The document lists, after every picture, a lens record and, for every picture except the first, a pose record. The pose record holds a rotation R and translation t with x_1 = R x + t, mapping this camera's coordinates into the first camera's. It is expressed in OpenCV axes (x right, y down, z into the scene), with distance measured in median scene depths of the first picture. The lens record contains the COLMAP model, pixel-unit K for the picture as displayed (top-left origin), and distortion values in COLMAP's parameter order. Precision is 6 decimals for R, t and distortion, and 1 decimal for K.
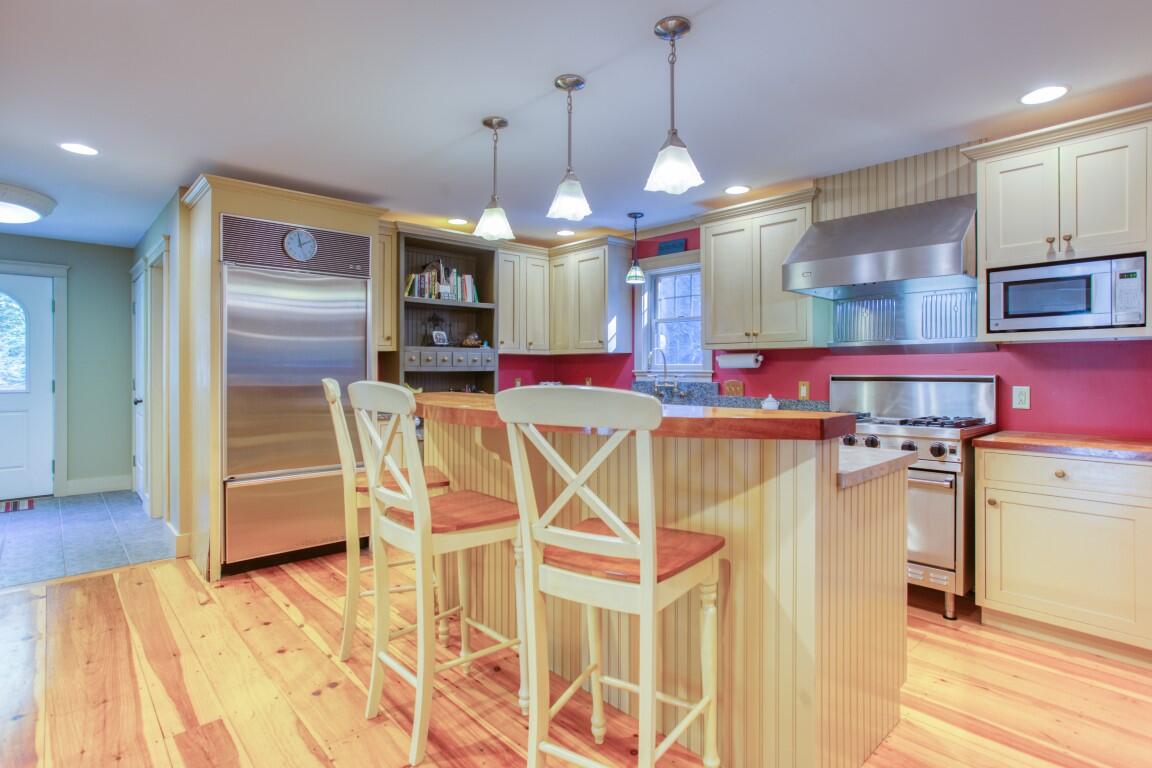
lens RADIAL K [[593.9, 0, 586.1], [0, 593.9, 373.5], [0, 0, 1]] dist [-0.058151, 0.039249]
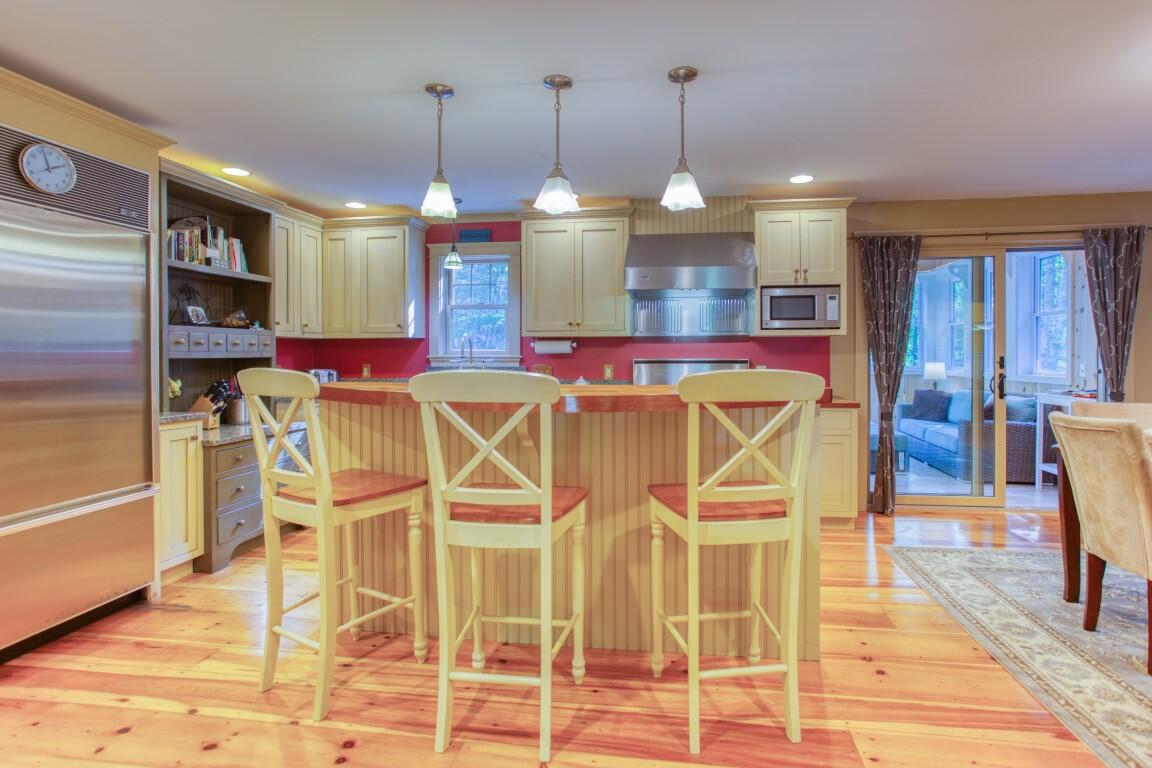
lens RADIAL K [[571.8, 0, 627.9], [0, 571.8, 362.5], [0, 0, 1]] dist [-0.061037, 0.026769]
pose [[0.761660, -0.011129, 0.647882, -0.321337], [0.005917, 0.999930, 0.010220, -0.002270], [-0.647950, -0.003951, 0.761673, 0.081370]]
